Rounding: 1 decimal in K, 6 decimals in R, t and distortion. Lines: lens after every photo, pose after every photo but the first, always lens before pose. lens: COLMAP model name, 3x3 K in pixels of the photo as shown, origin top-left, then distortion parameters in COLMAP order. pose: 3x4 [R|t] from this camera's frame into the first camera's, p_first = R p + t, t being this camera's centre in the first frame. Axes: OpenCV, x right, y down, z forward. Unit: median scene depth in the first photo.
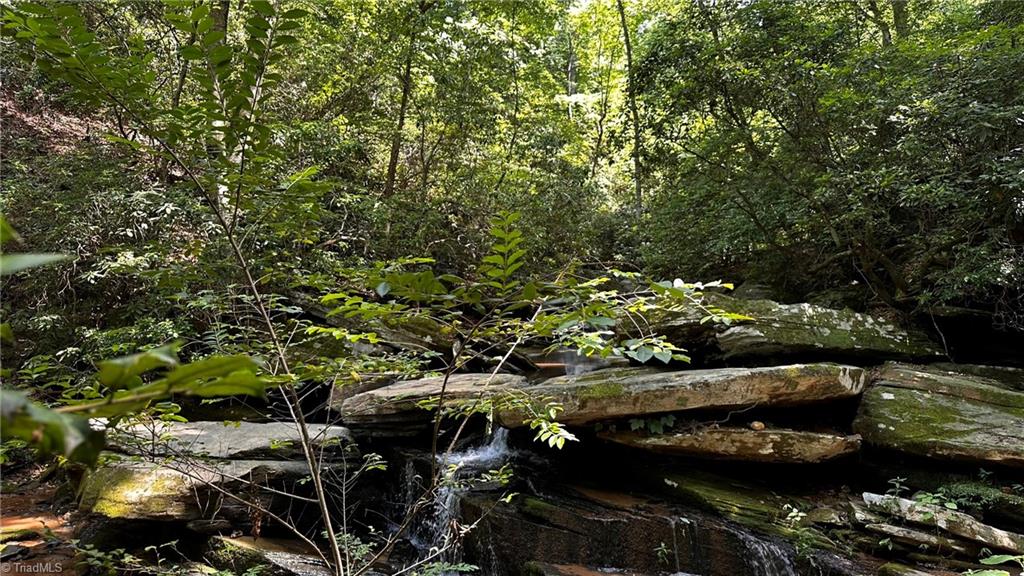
lens RADIAL K [[721.2, 0, 515.2], [0, 721.2, 288.1], [0, 0, 1]] dist [0.106567, -0.032192]
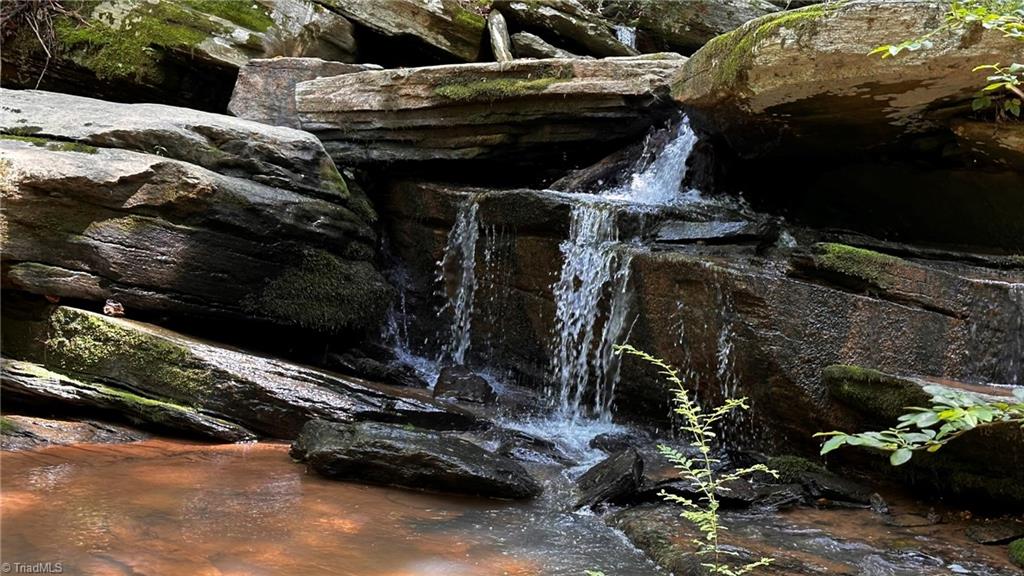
lens RADIAL K [[1437.9, 0, 511.1], [0, 1437.9, 279.8], [0, 0, 1]] dist [0.136994, 0.000000]
pose [[0.994352, 0.059514, 0.087871, -0.248653], [-0.070376, 0.989506, 0.126196, 0.216118], [-0.079438, -0.131667, 0.988106, 0.142806]]
